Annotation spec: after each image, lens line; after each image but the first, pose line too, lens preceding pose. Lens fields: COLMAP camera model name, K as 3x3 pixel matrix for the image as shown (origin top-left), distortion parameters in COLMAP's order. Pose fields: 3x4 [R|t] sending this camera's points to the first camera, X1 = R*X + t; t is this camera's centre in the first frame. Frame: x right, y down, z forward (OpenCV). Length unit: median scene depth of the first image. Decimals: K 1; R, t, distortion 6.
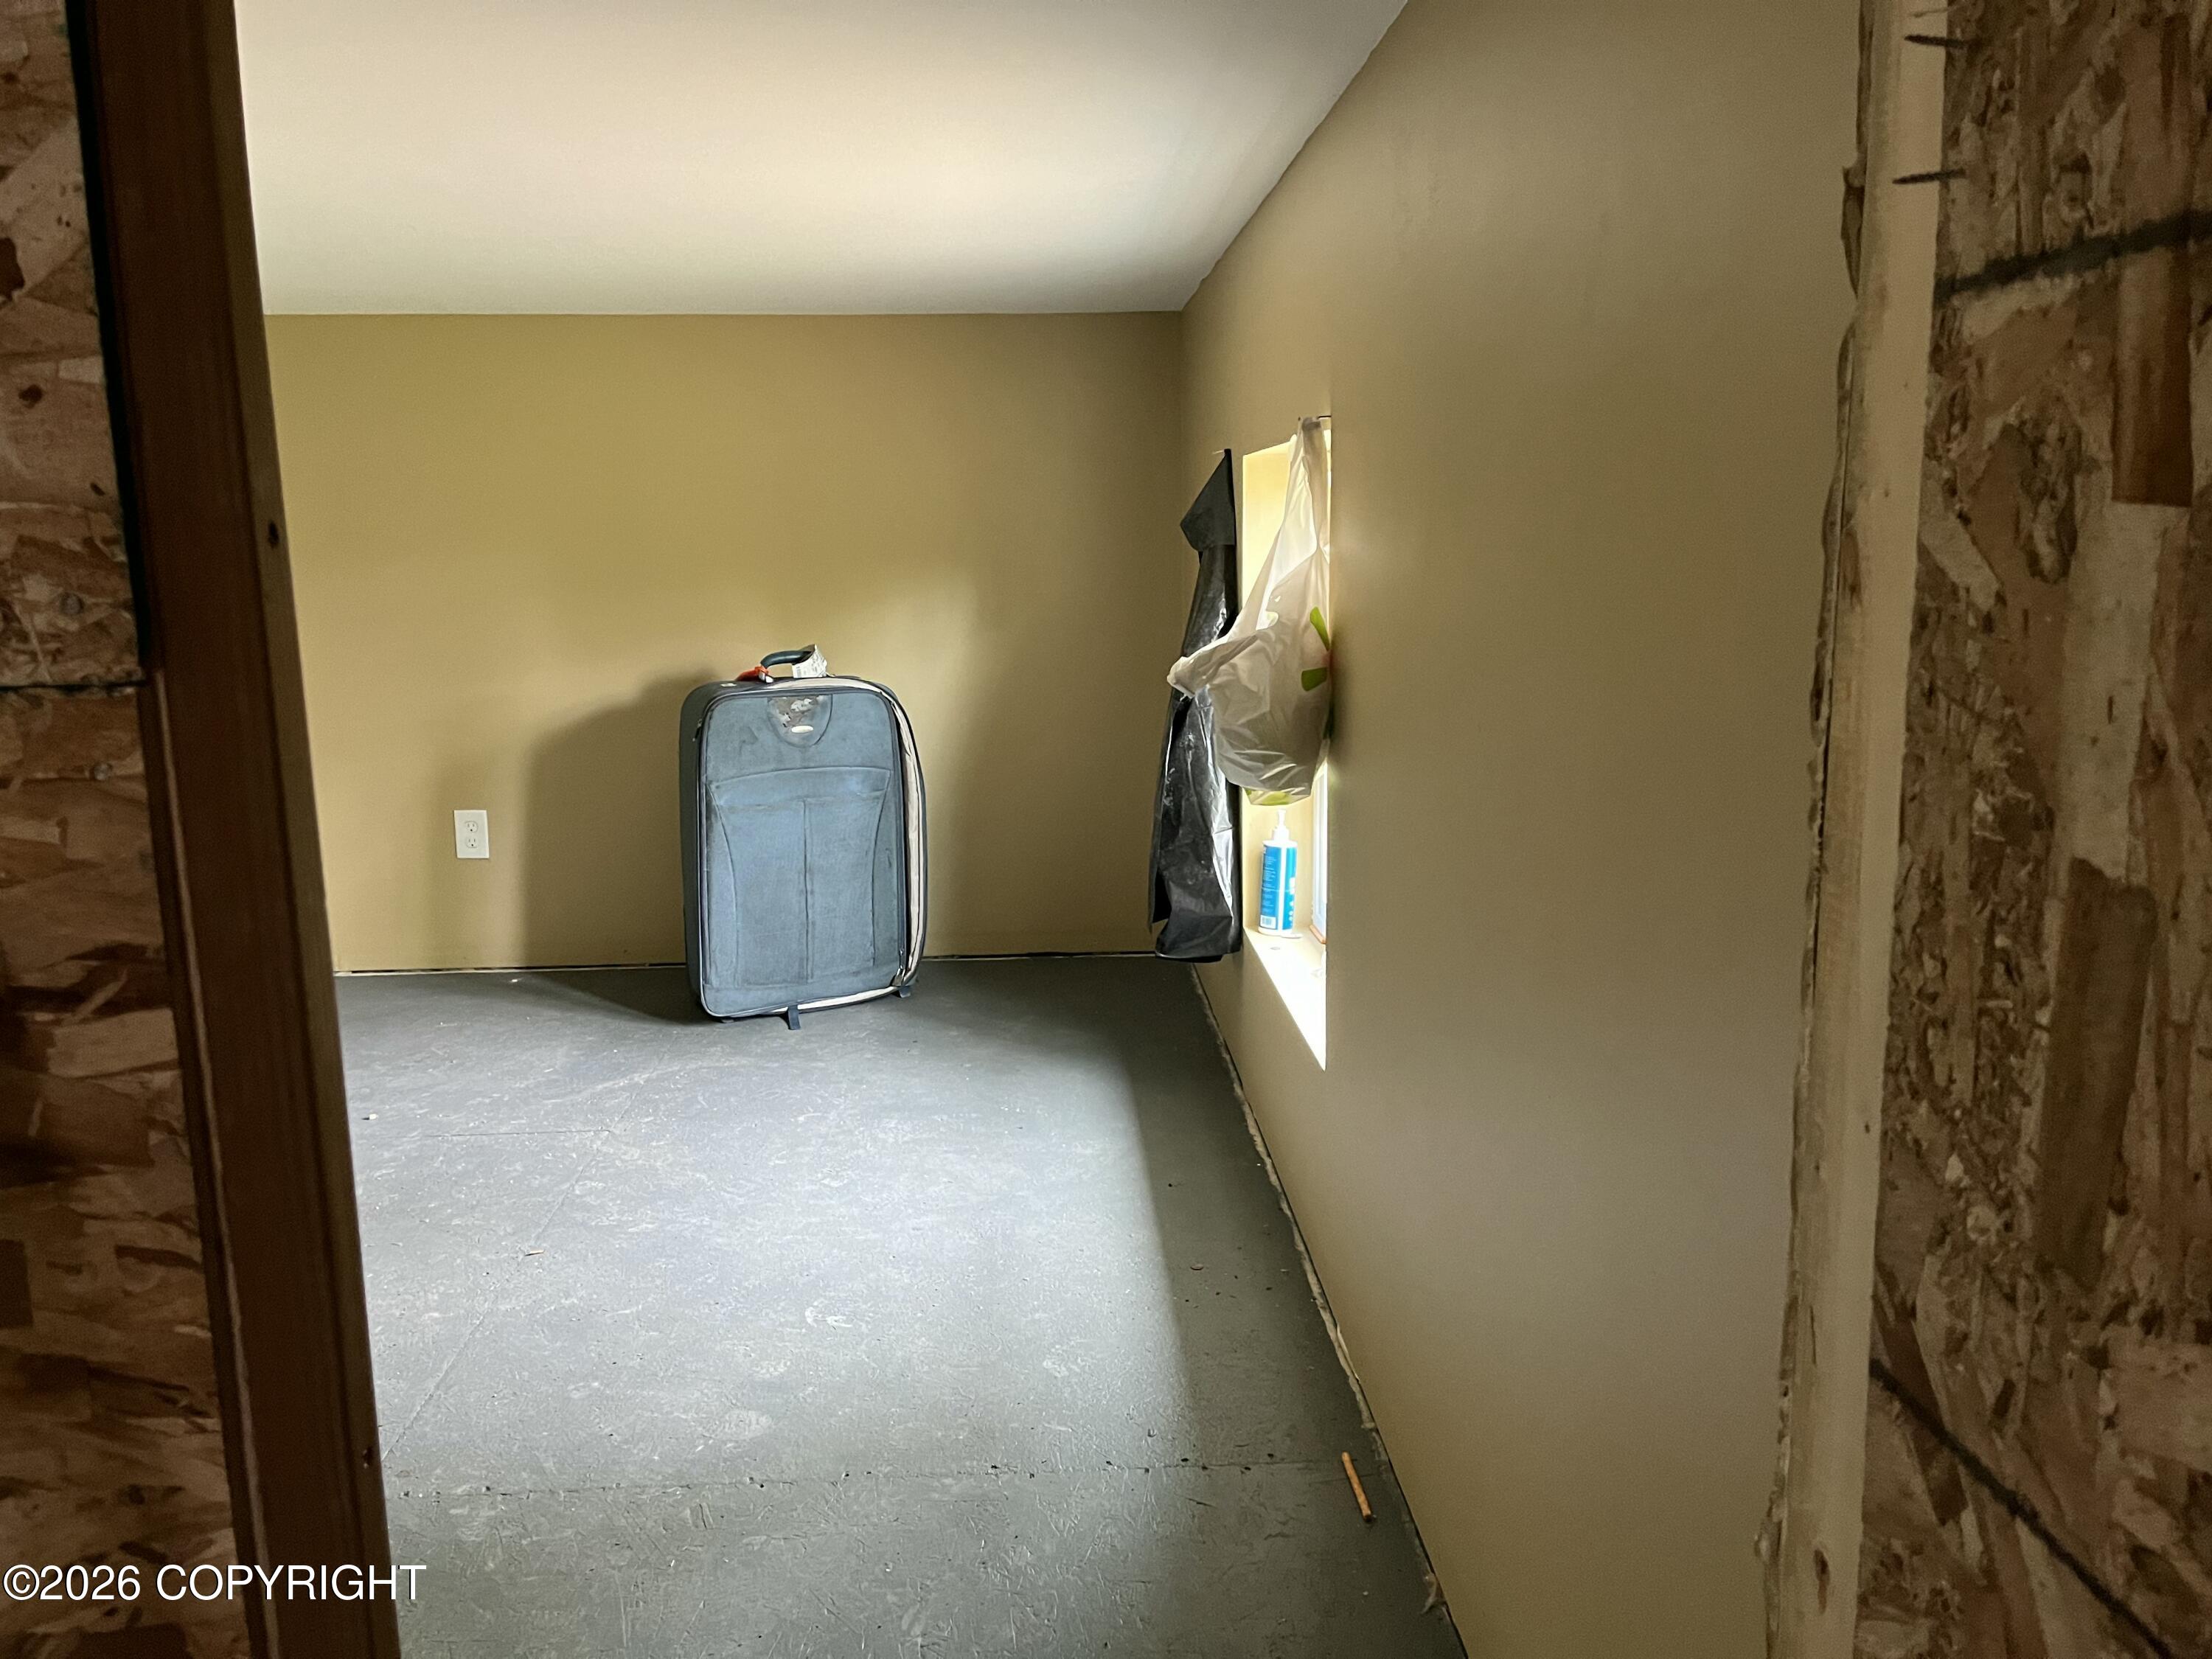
lens RADIAL K [[1678.0, 0, 1102.9], [0, 1678.0, 843.4], [0, 0, 1]] dist [0.066481, -0.093246]
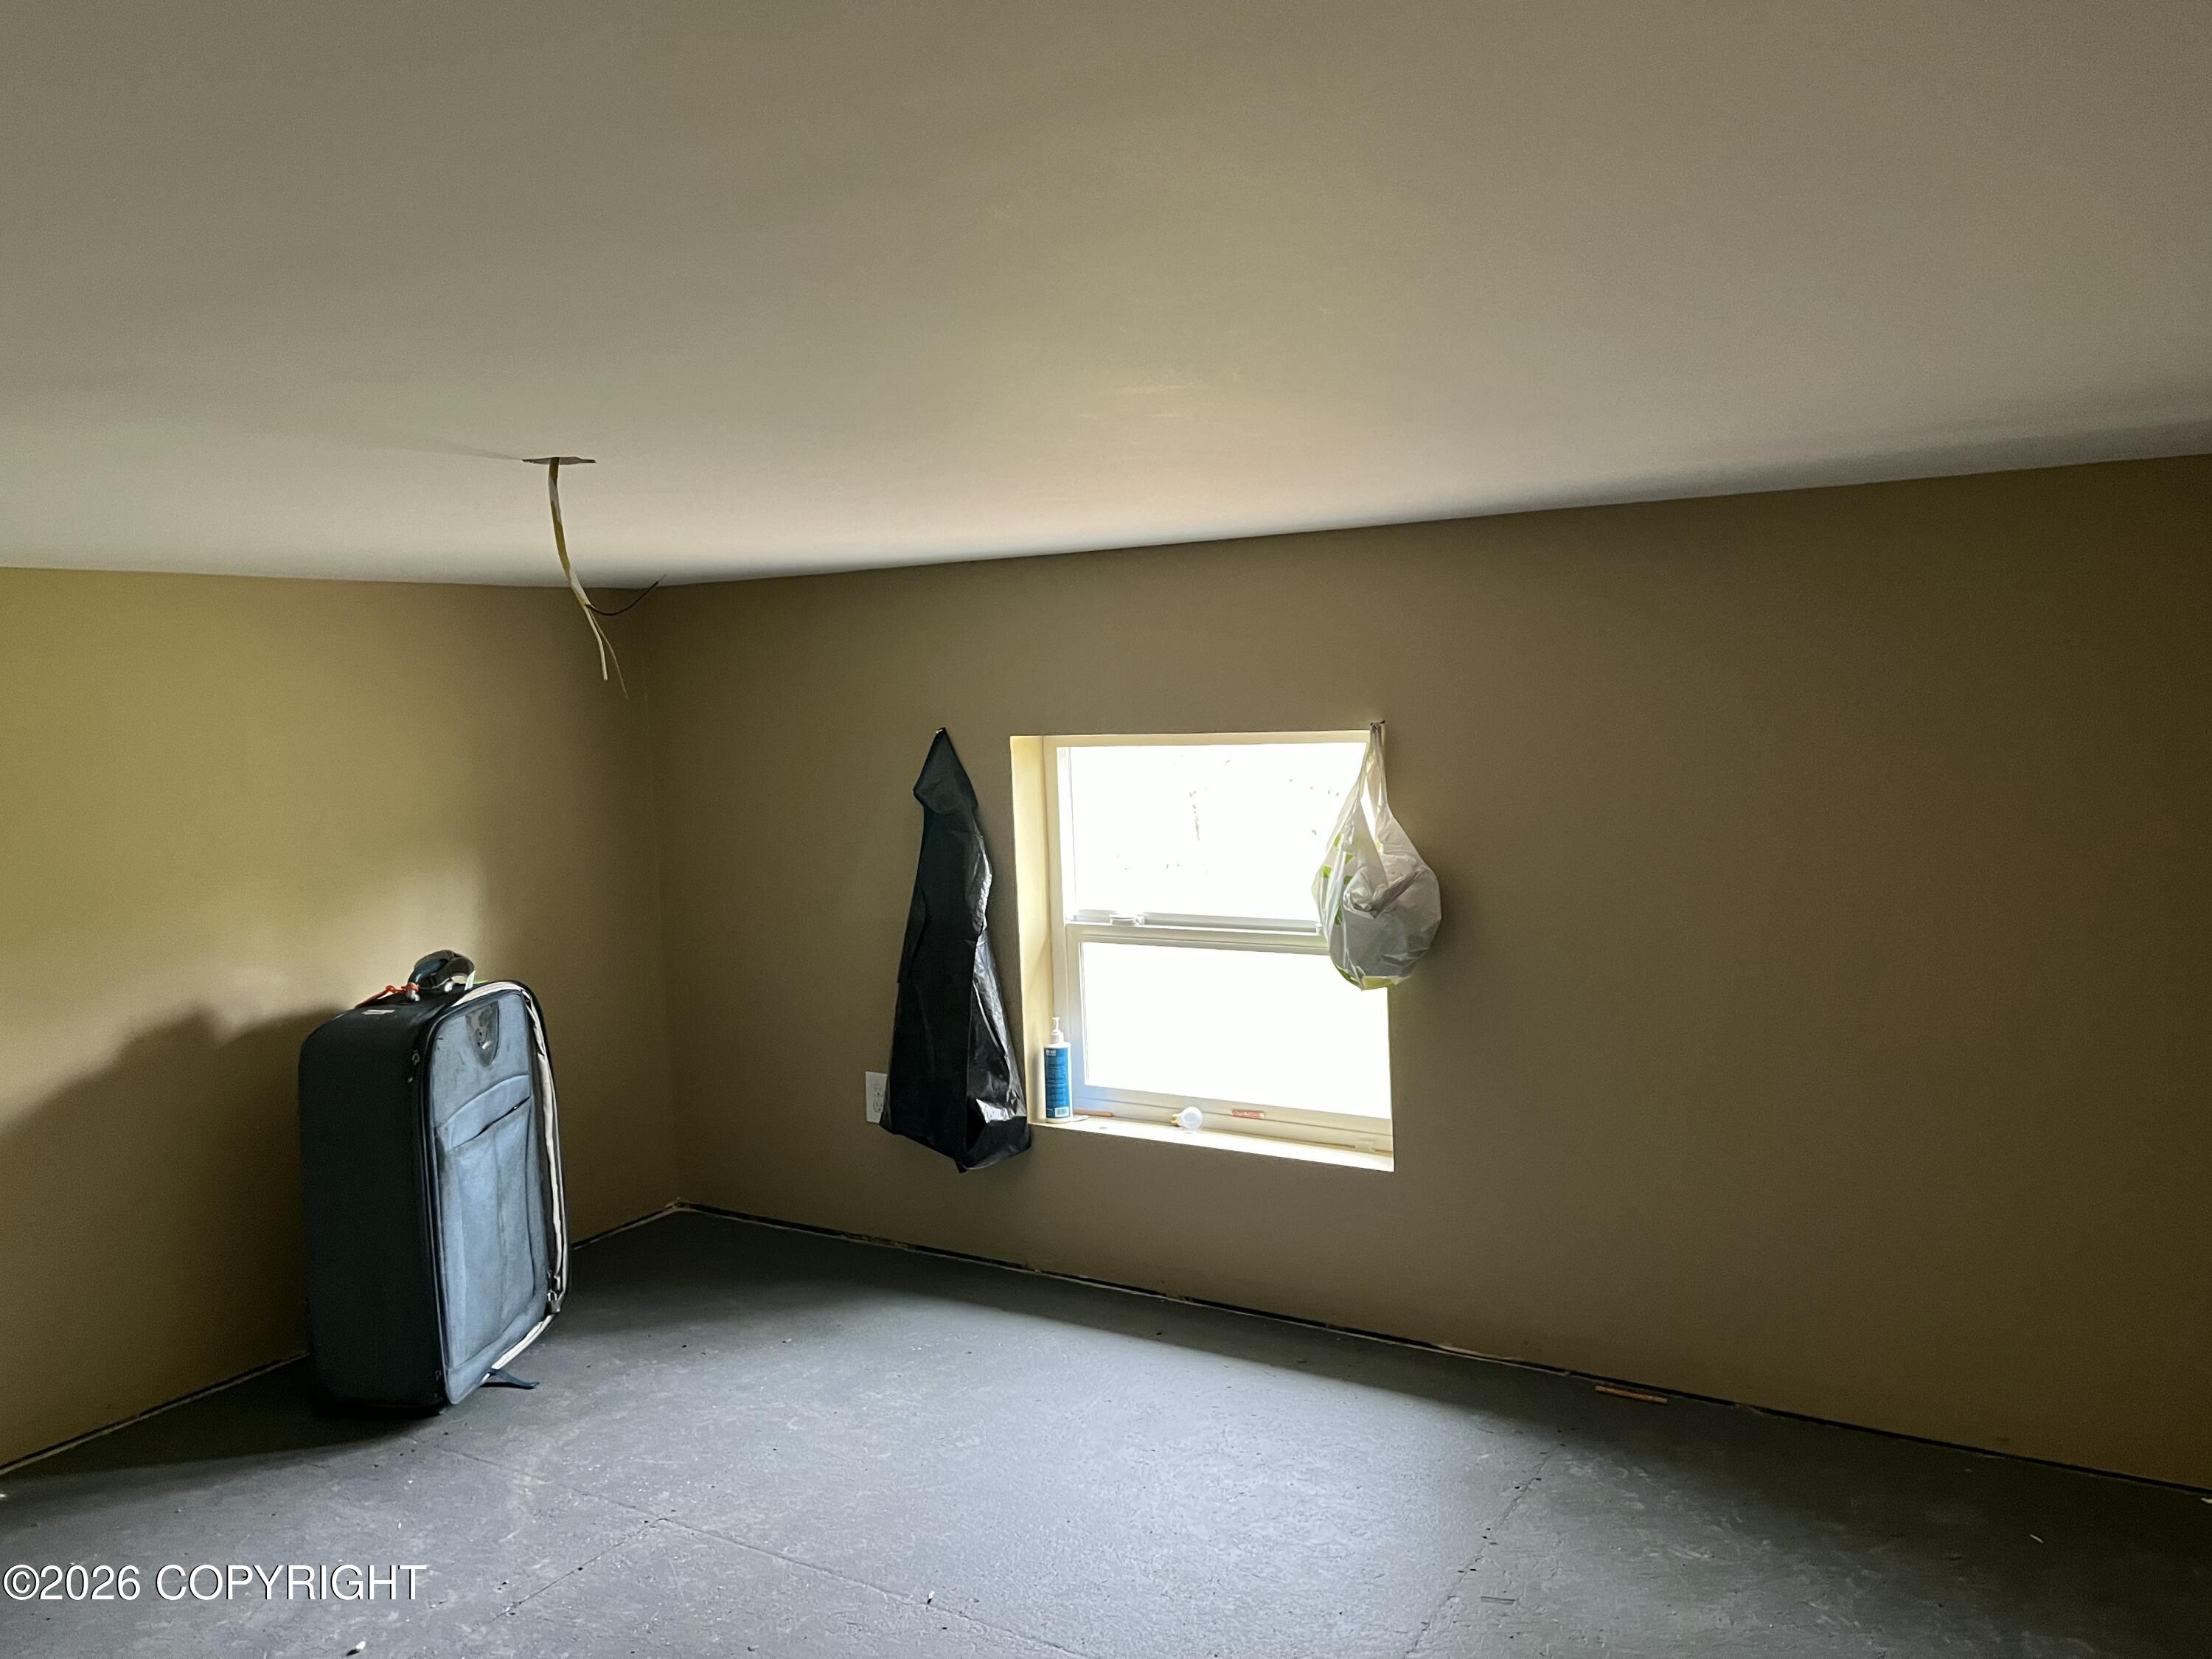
lens RADIAL K [[1678.0, 0, 1104.0], [0, 1678.0, 832.6], [0, 0, 1]] dist [0.066481, -0.093246]
pose [[0.571393, -0.087982, 0.815946, -0.706796], [0.186780, 0.982086, -0.024902, -0.094667], [-0.799139, 0.166631, 0.577591, 0.212183]]
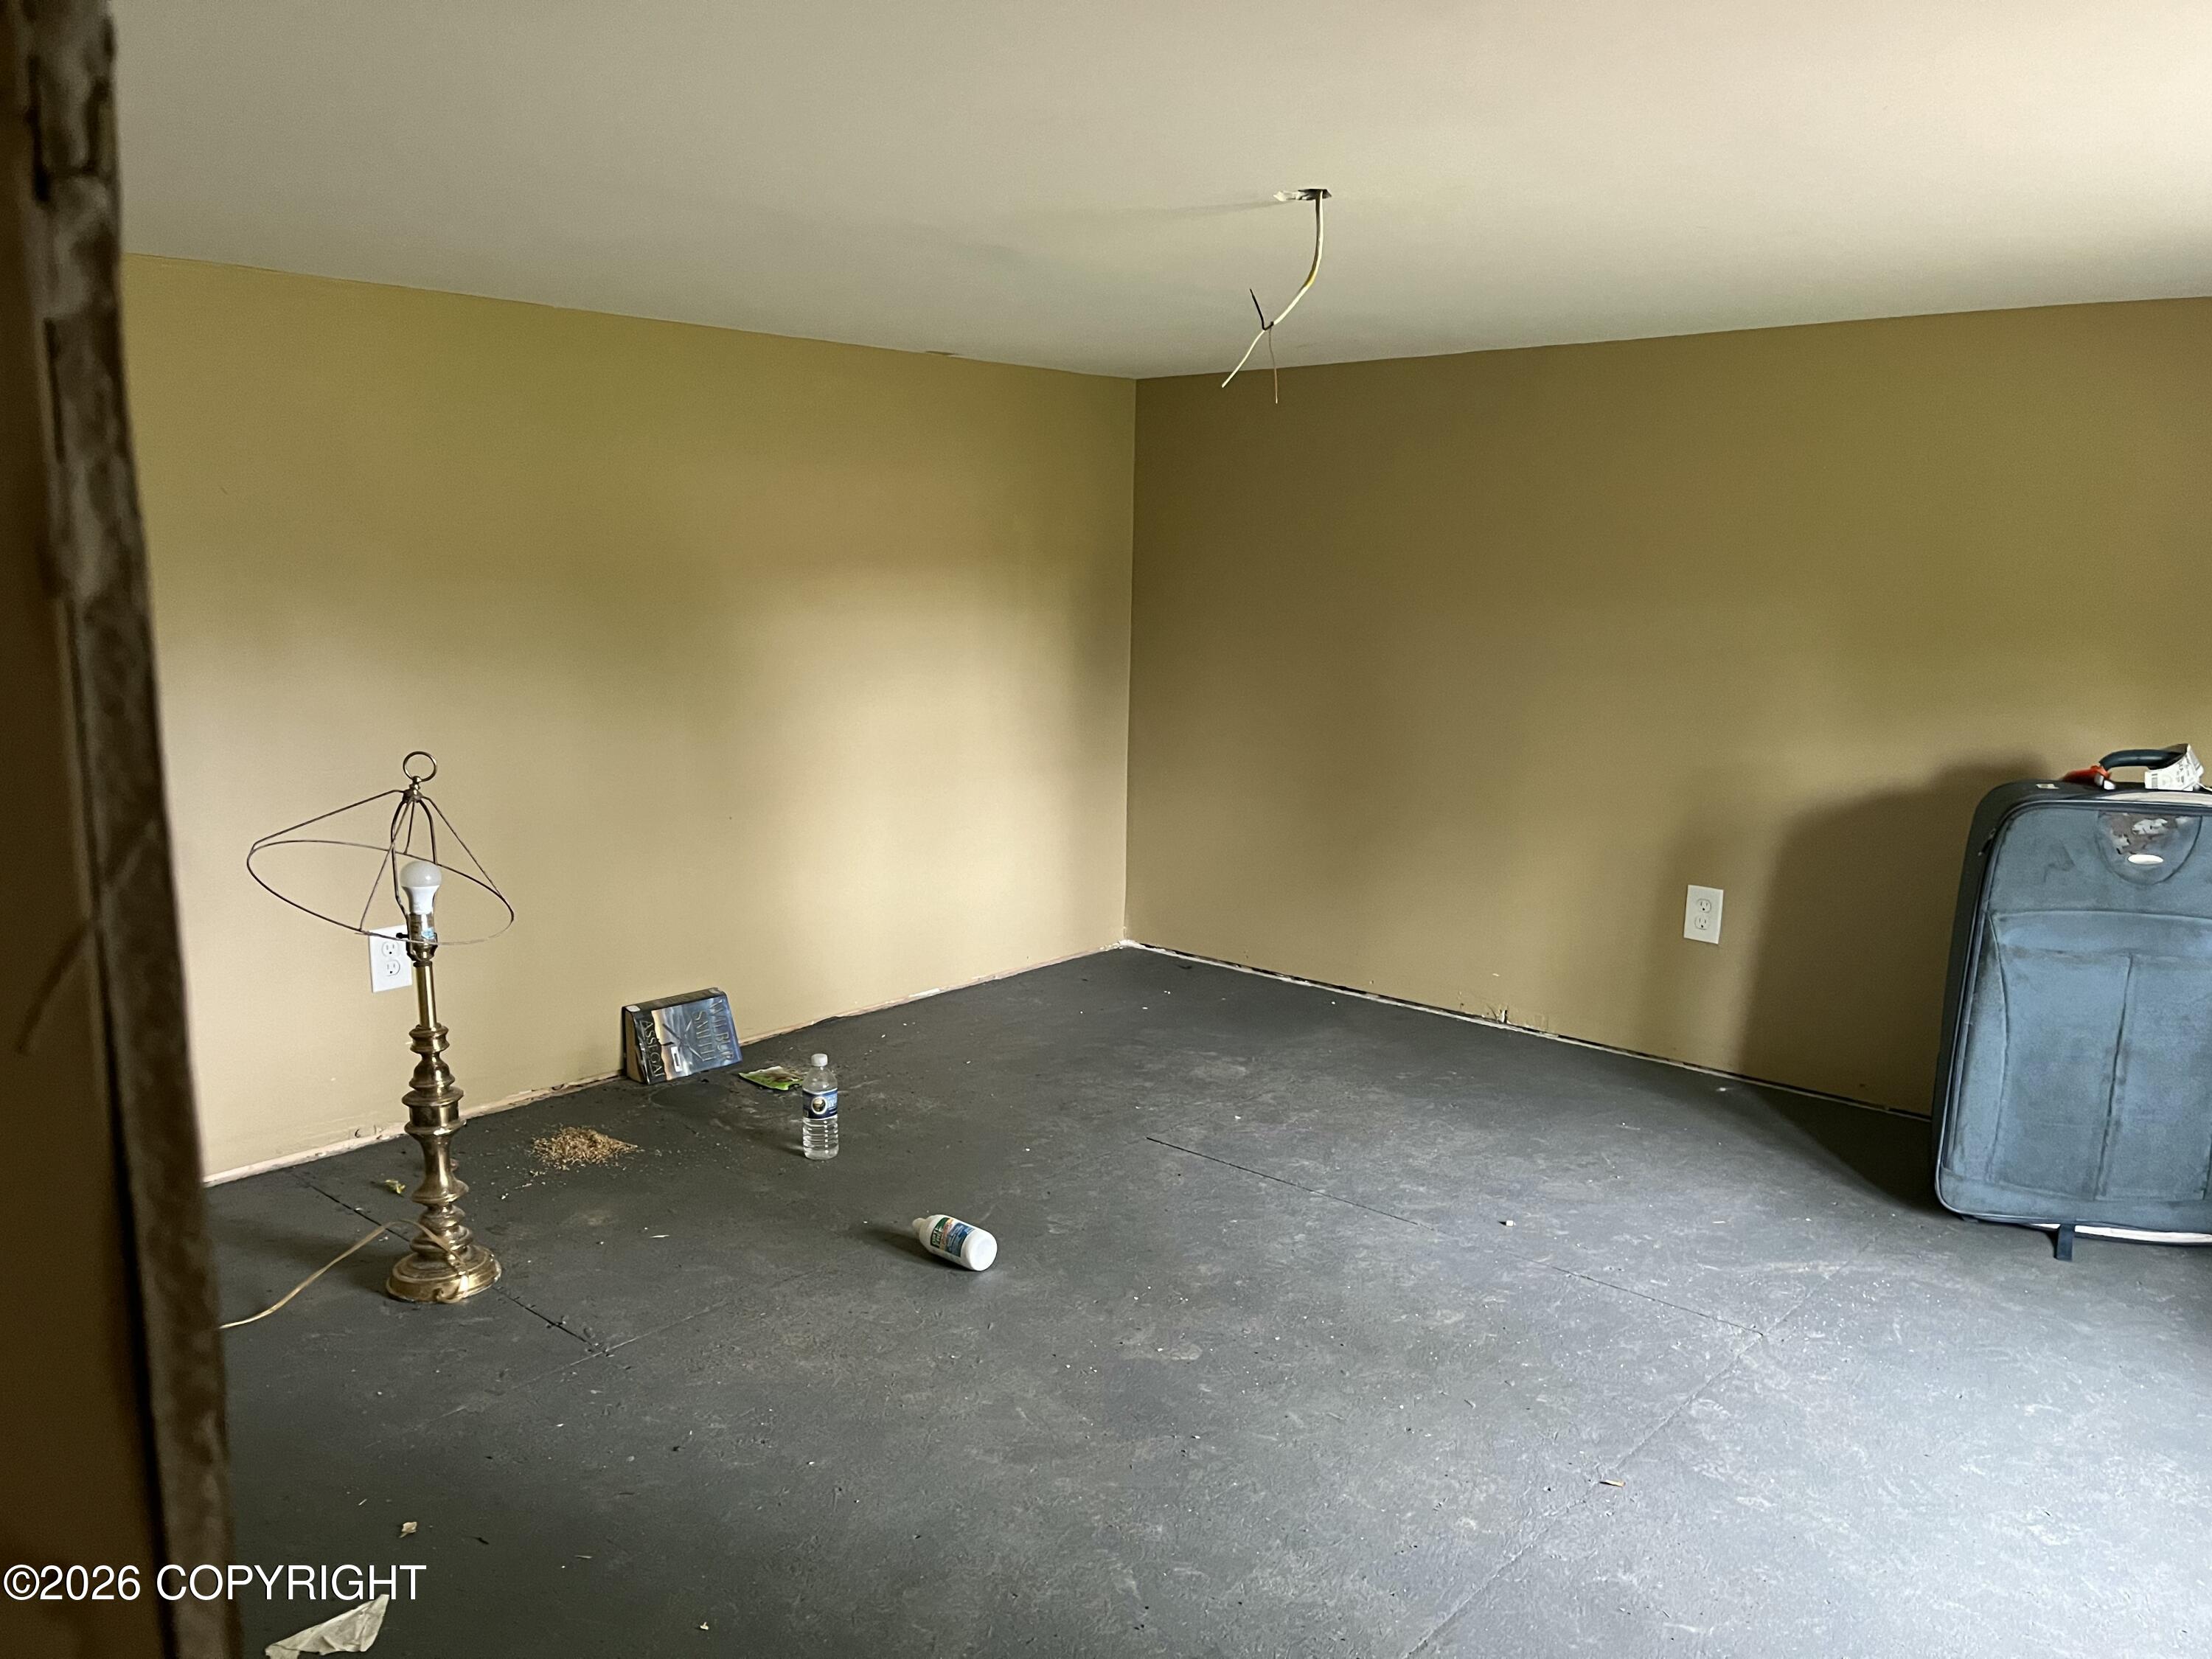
lens RADIAL K [[1678.0, 0, 1091.7], [0, 1678.0, 824.3], [0, 0, 1]] dist [0.066481, -0.093246]
pose [[0.711321, 0.138647, -0.689057, 0.000334], [-0.151426, 0.987559, 0.042391, -0.045029], [0.686362, 0.074188, 0.723467, 0.157098]]
